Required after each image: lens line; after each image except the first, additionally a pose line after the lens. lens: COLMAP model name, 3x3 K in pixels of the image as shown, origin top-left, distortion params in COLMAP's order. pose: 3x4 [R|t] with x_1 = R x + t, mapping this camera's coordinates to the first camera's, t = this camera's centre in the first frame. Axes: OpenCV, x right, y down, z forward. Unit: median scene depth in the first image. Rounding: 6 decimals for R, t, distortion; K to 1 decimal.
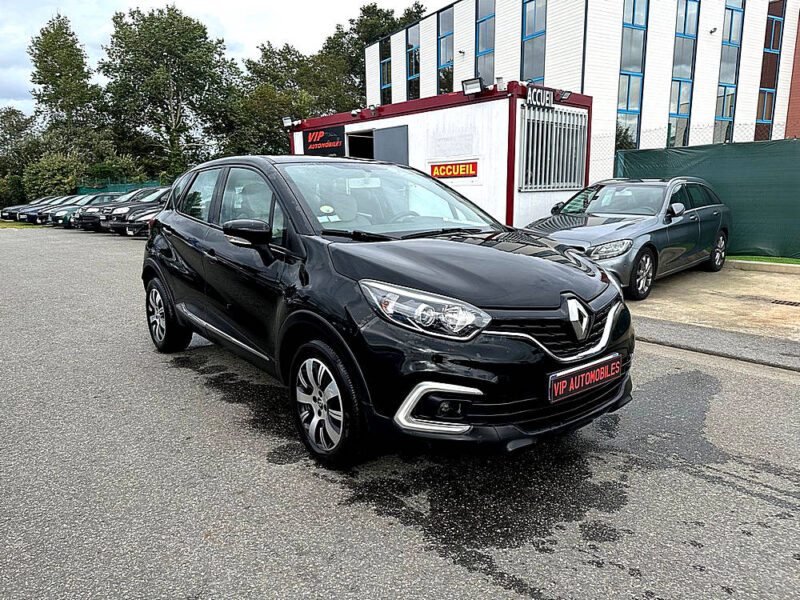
lens RADIAL K [[558.8, 0, 400.0], [0, 558.8, 300.0], [0, 0, 1]] dist [0.068289, -0.077832]
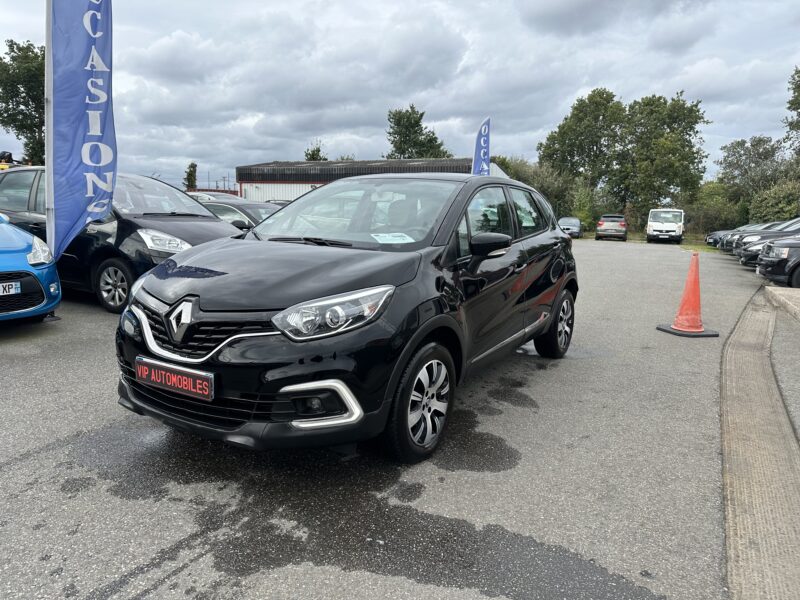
lens RADIAL K [[555.5, 0, 385.2], [0, 555.5, 304.9], [0, 0, 1]] dist [0.057311, -0.065970]
pose [[0.340210, 0.182116, -0.922546, 1.329420], [-0.217697, 0.969668, 0.111137, -0.182372], [0.914803, 0.163026, 0.369537, 0.927155]]
